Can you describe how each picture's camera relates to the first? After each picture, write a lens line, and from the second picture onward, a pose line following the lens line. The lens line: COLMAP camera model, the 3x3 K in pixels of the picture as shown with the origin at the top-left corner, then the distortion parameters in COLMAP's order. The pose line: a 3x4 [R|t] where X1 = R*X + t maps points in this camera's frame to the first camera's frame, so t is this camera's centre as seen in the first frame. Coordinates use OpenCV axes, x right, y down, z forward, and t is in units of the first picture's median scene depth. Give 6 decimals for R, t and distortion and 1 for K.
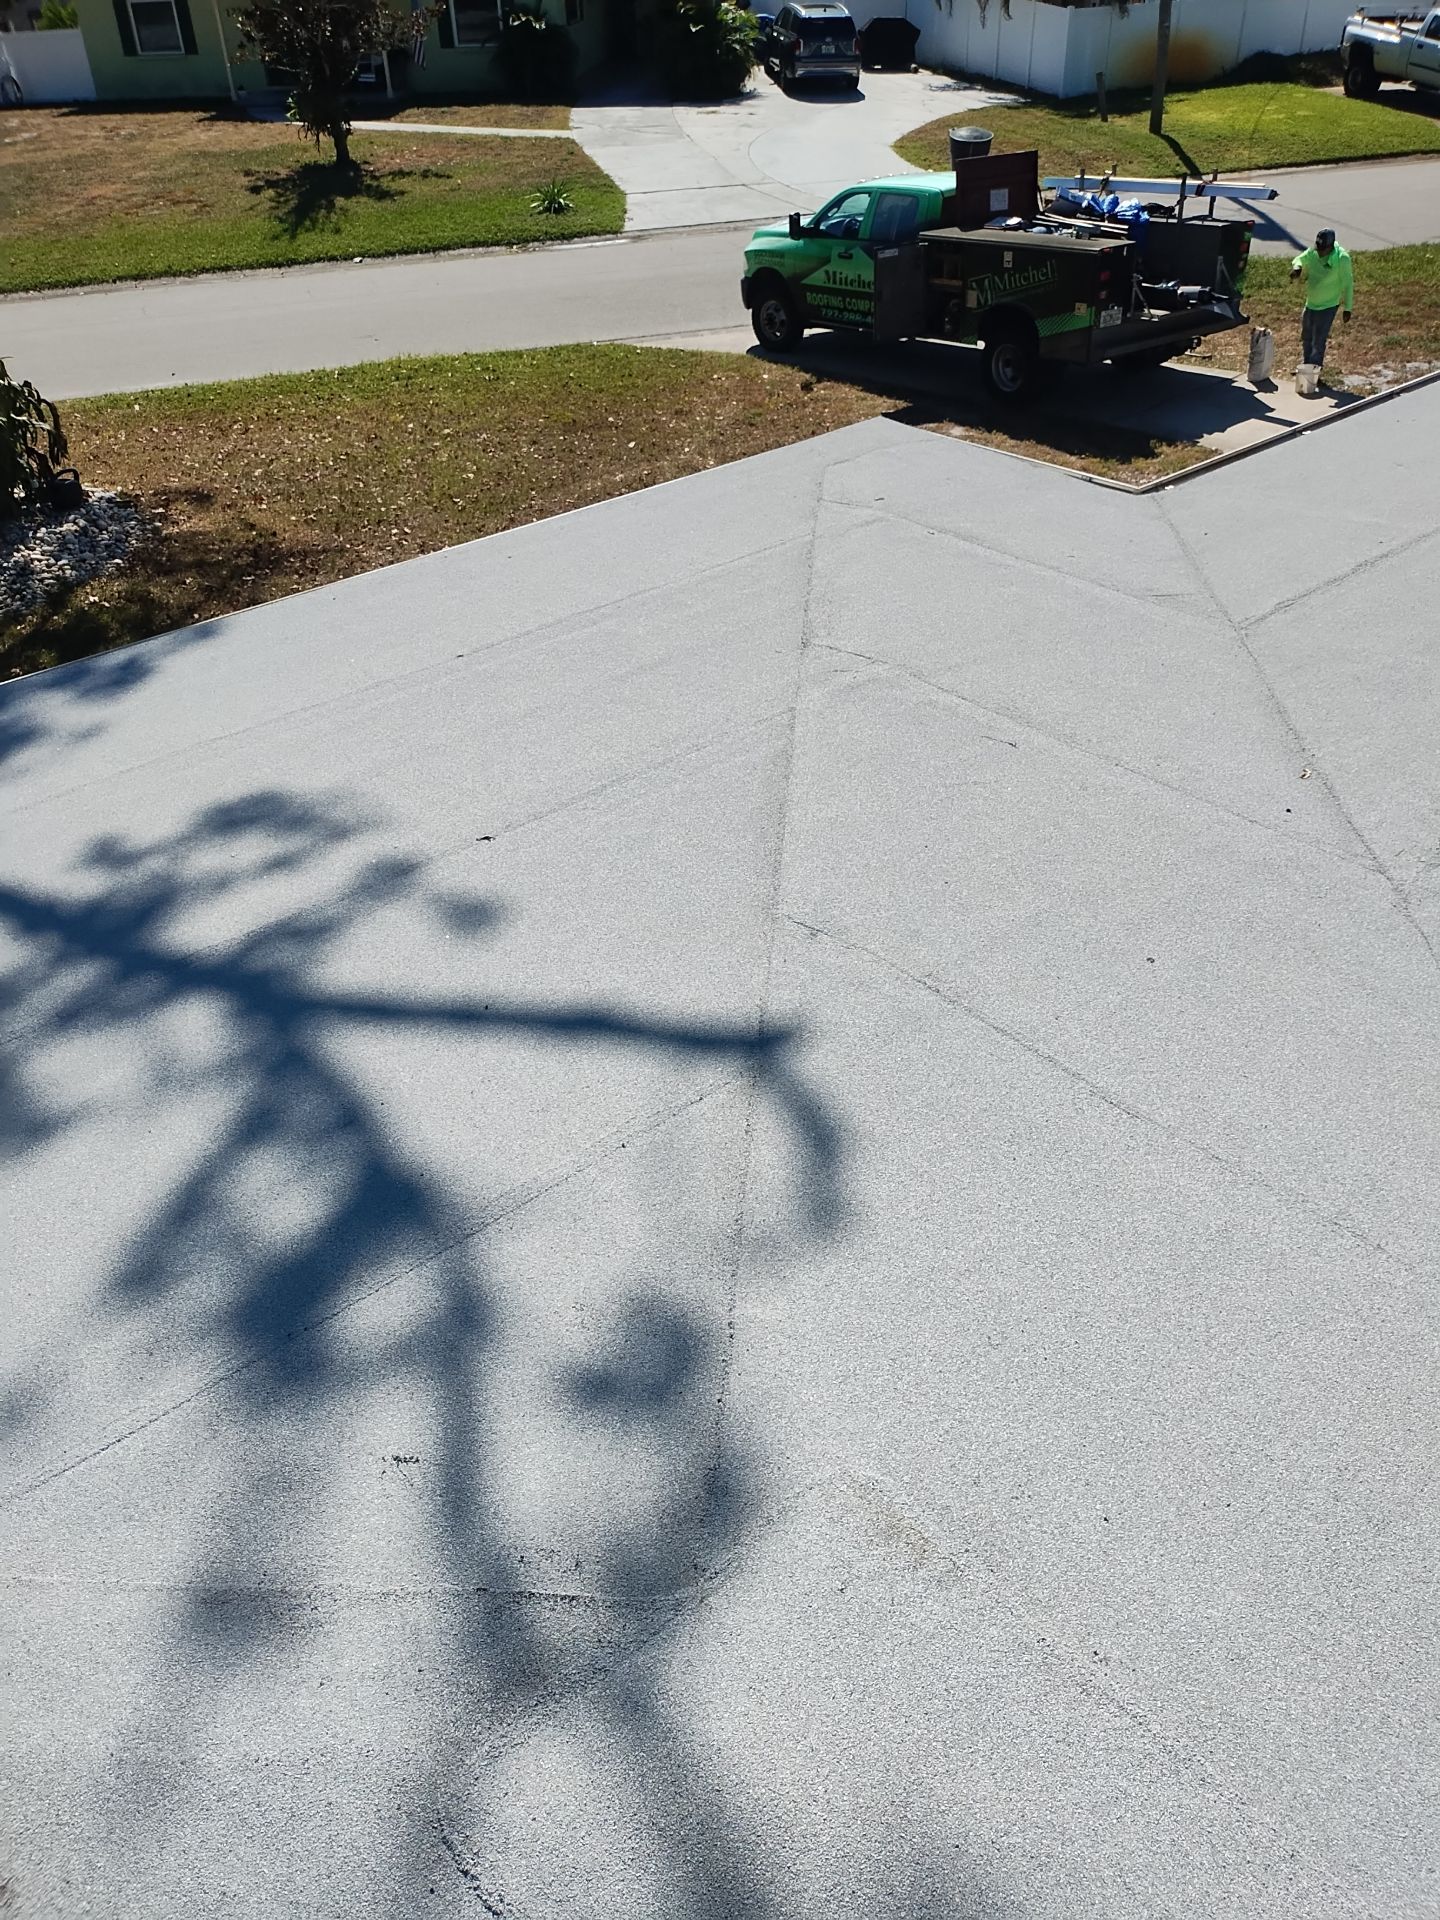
lens RADIAL K [[1434.9, 0, 720.0], [0, 1434.9, 960.0], [0, 0, 1]] dist [0.008327, -0.002036]
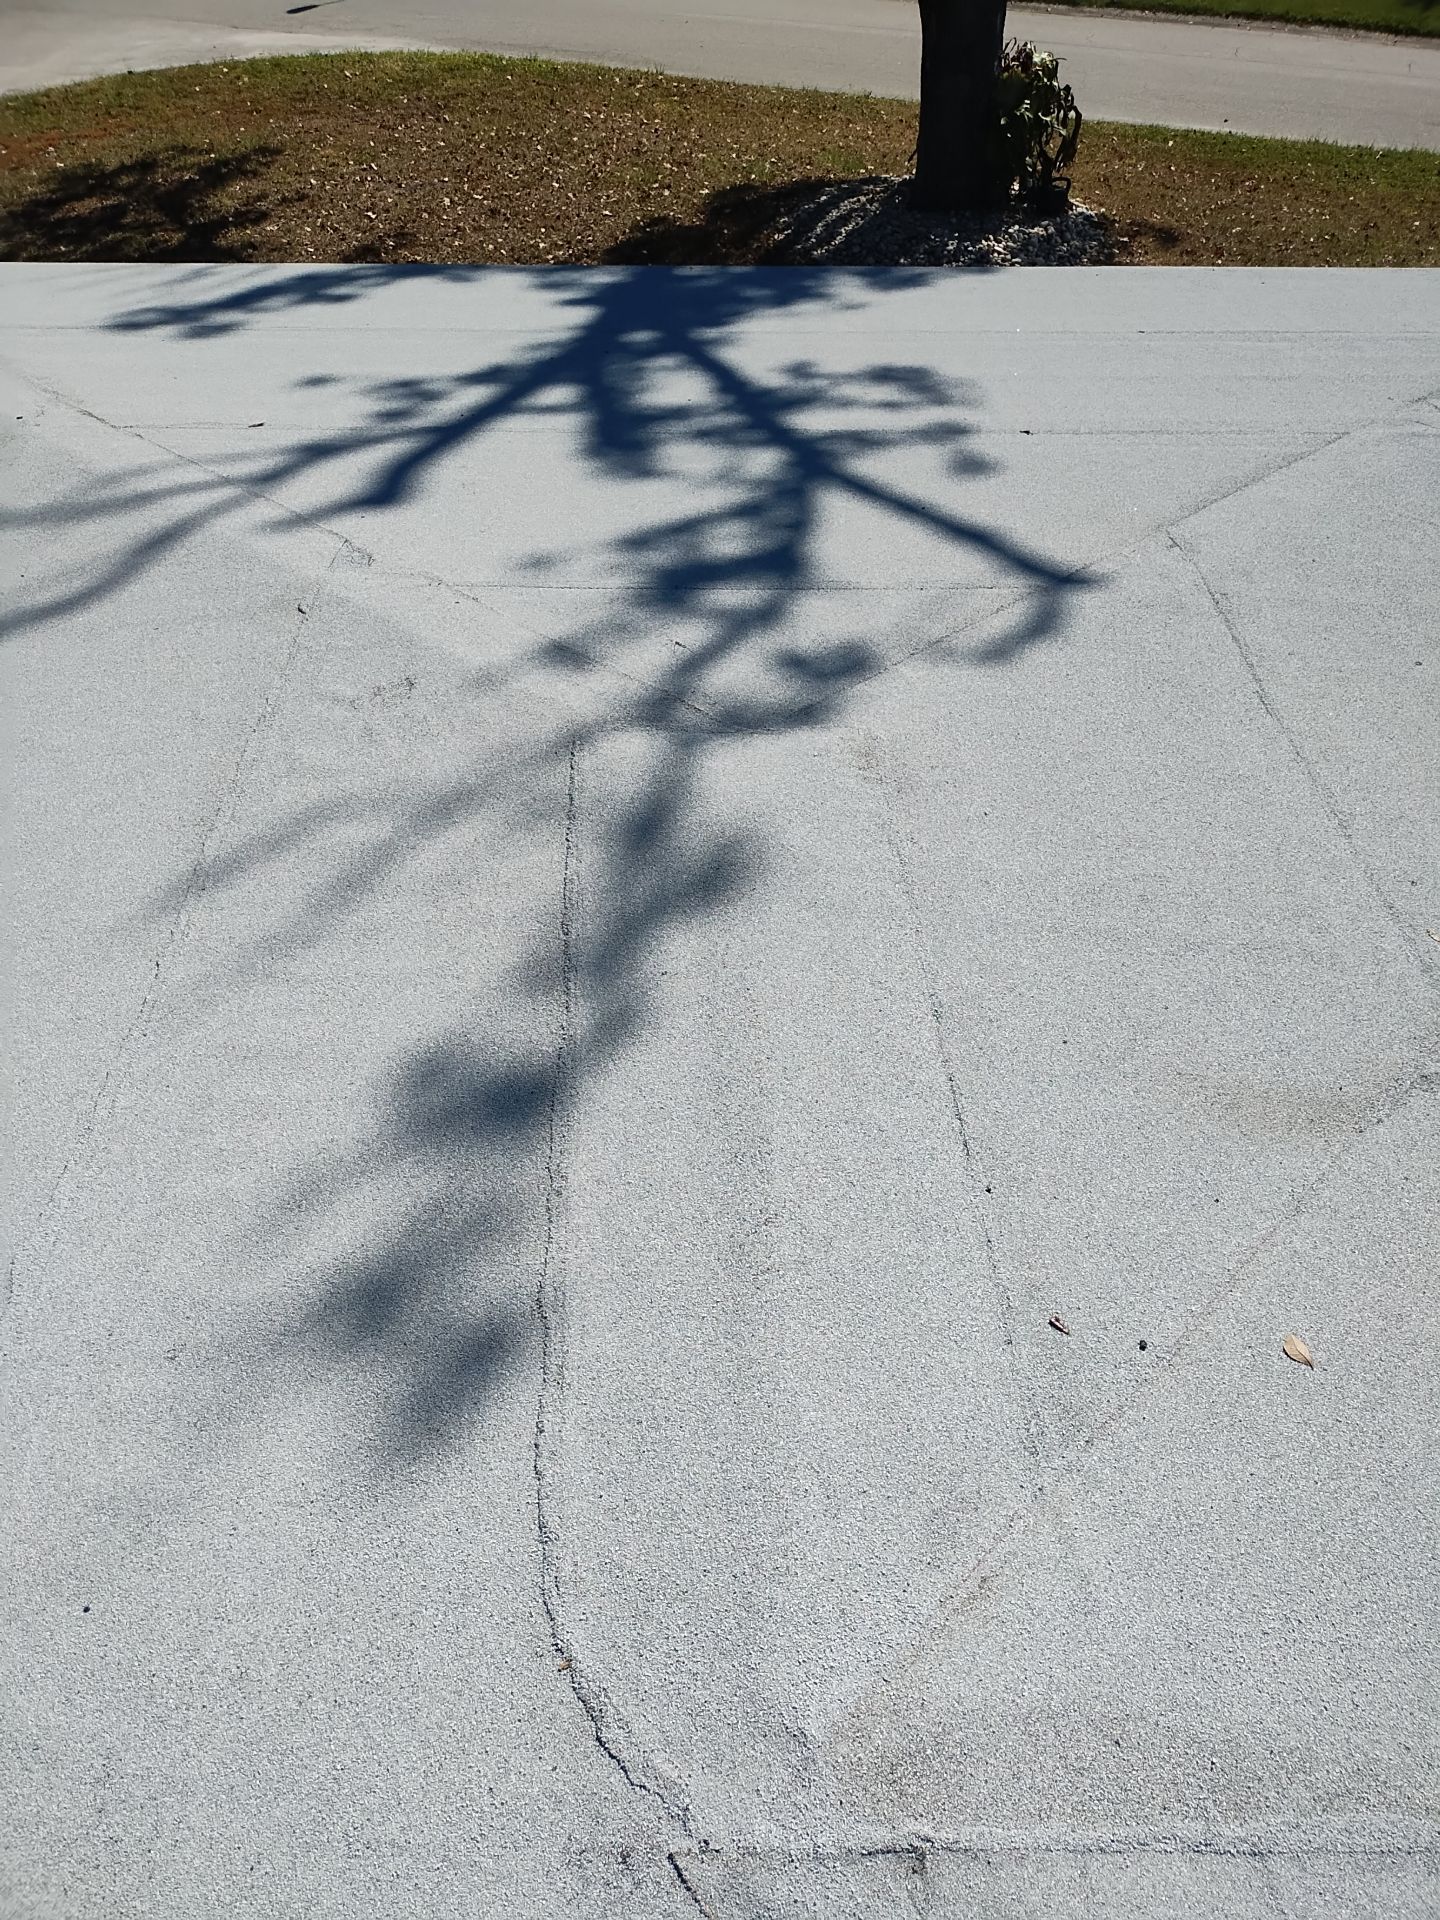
lens RADIAL K [[1385.7, 0, 724.4], [0, 1385.7, 983.2], [0, 0, 1]] dist [0.049555, -0.047072]
pose [[0.767559, 0.477289, -0.427842, 0.060739], [-0.407801, 0.878595, 0.248532, 0.022501], [0.494522, -0.016288, 0.869013, -0.036097]]
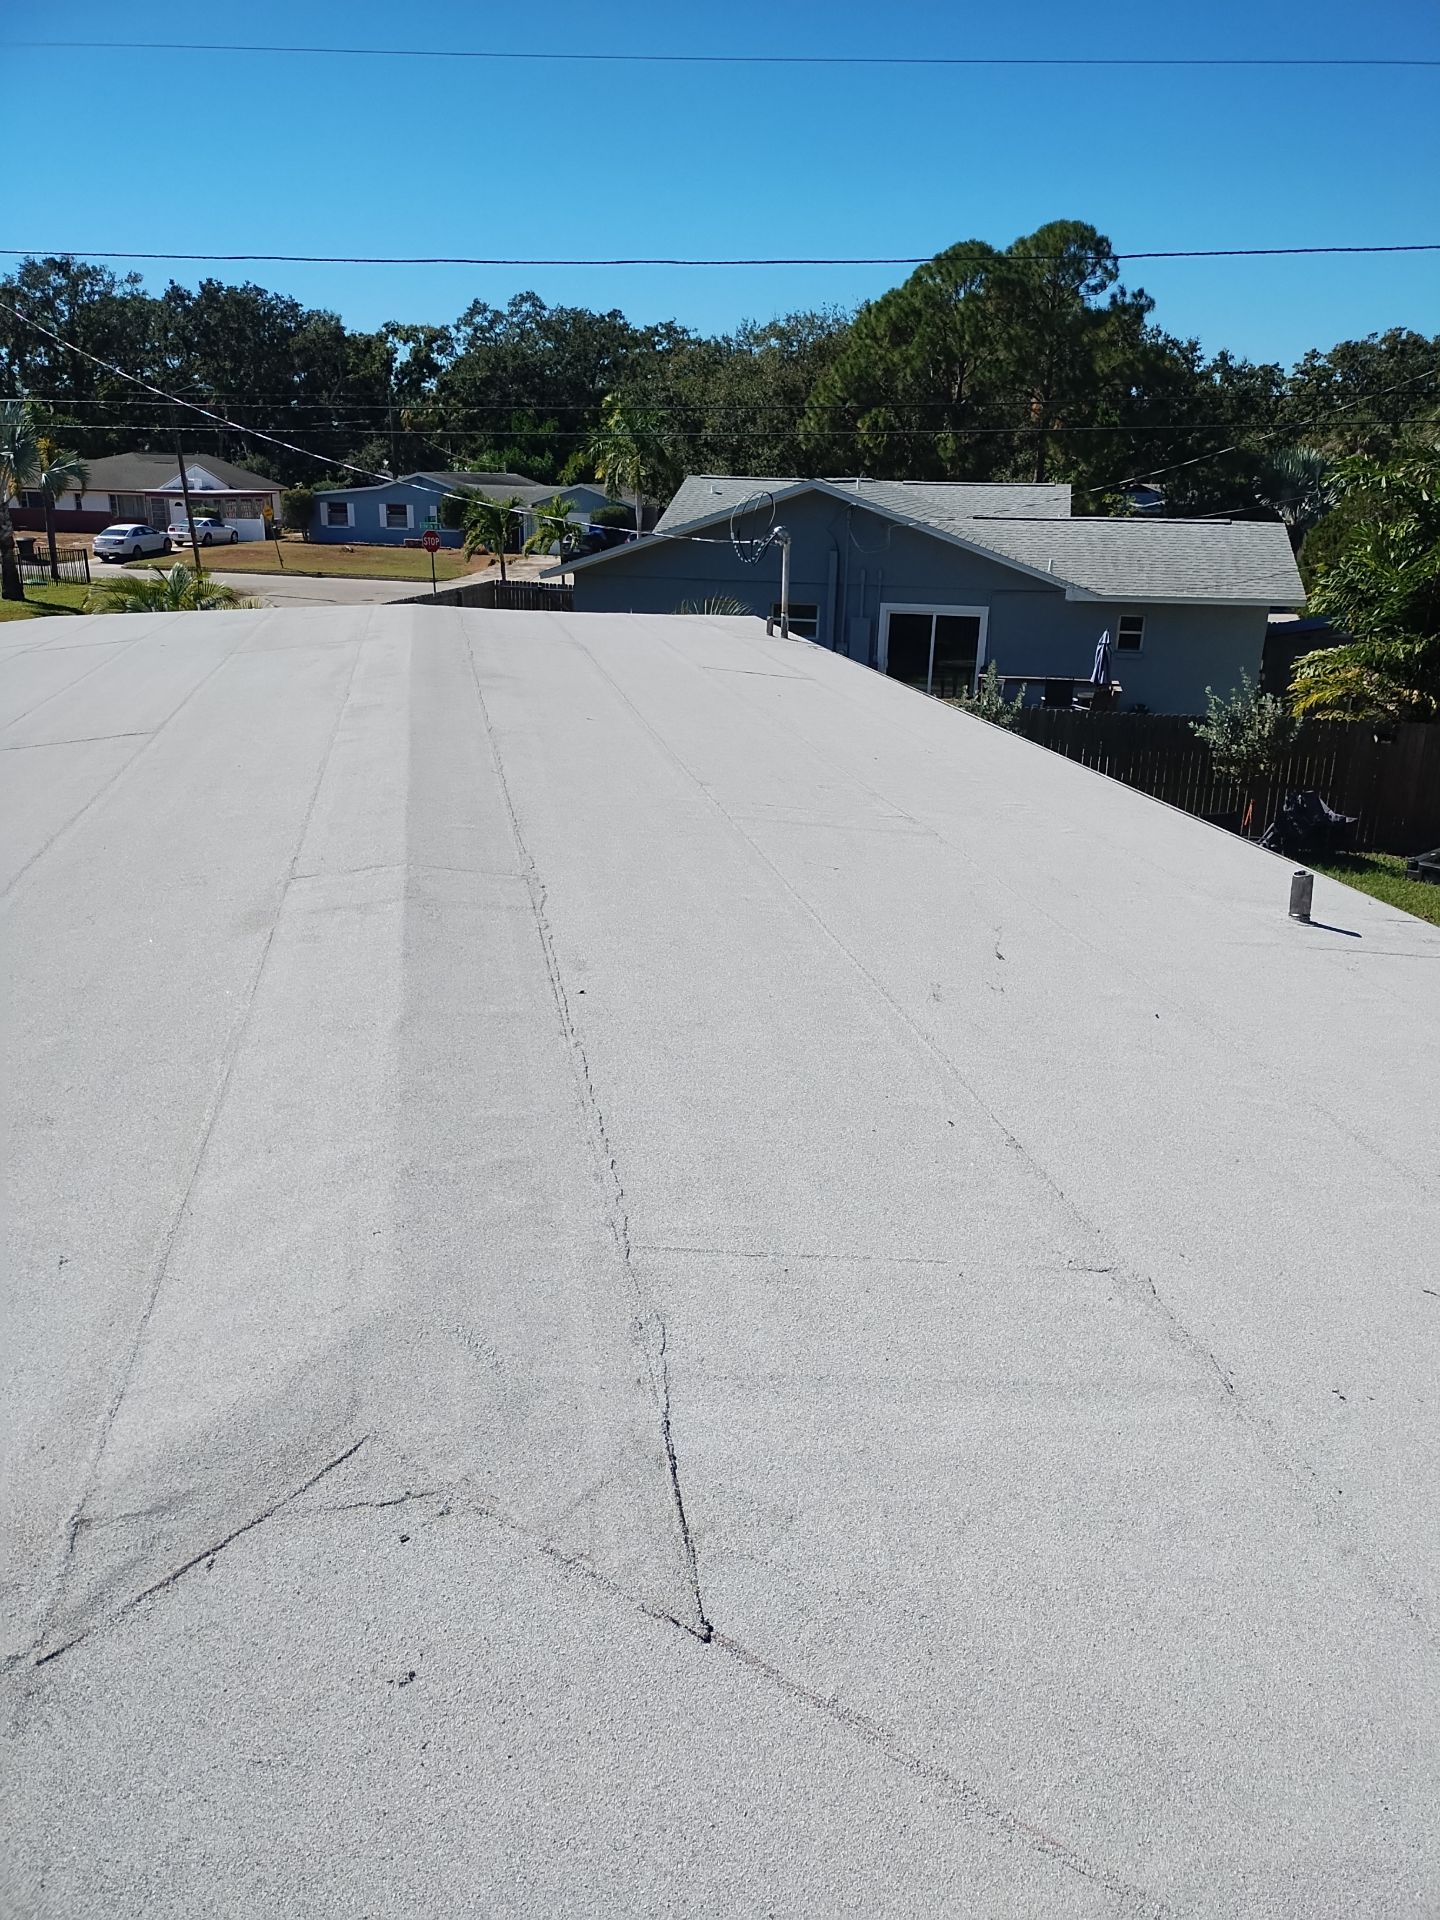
lens RADIAL K [[1428.5, 0, 720.0], [0, 1428.5, 960.0], [0, 0, 1]] dist [0.073173, -0.090337]
pose [[0.477561, -0.247183, 0.843111, 0.006172], [0.504810, 0.862598, -0.033042, 0.059567], [-0.719099, 0.441390, 0.536724, -0.081469]]
